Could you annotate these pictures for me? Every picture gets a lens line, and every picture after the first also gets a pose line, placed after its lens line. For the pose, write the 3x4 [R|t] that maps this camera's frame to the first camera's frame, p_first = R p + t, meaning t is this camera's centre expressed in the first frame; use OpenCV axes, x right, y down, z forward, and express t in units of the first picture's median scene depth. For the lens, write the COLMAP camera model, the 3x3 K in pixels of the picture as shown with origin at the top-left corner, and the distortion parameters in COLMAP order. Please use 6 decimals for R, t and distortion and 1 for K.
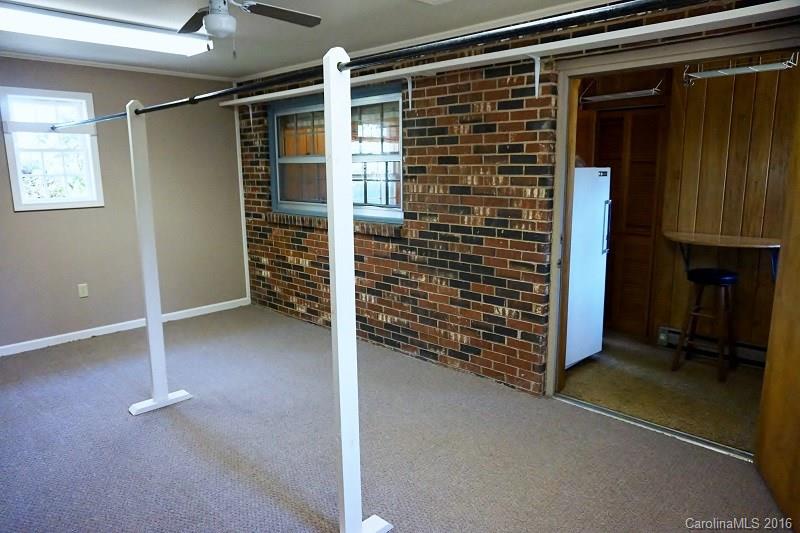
lens RADIAL K [[534.0, 0, 399.1], [0, 534.0, 266.1], [0, 0, 1]] dist [-0.049480, -0.000063]
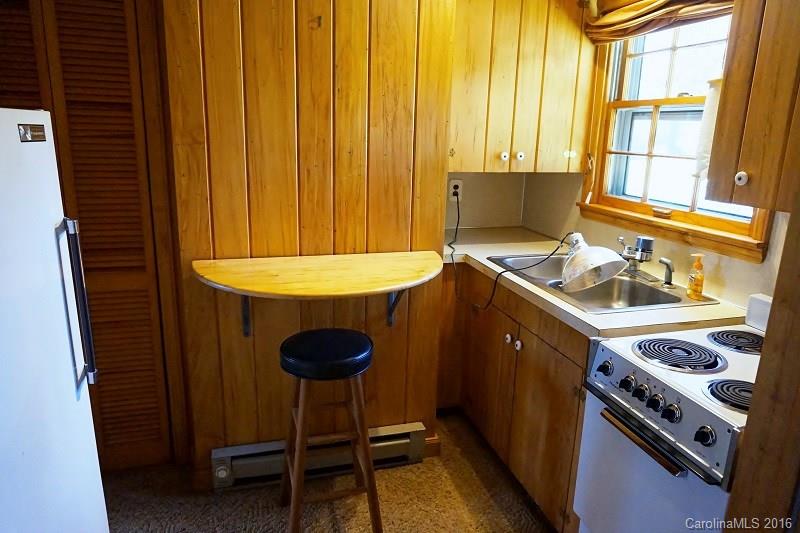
lens RADIAL K [[534.0, 0, 400.8], [0, 534.0, 267.6], [0, 0, 1]] dist [-0.049480, -0.000063]
pose [[0.510041, -0.185768, 0.839850, 0.237936], [0.124059, 0.982078, 0.141886, -0.117229], [-0.851157, 0.031824, 0.523946, 0.680255]]
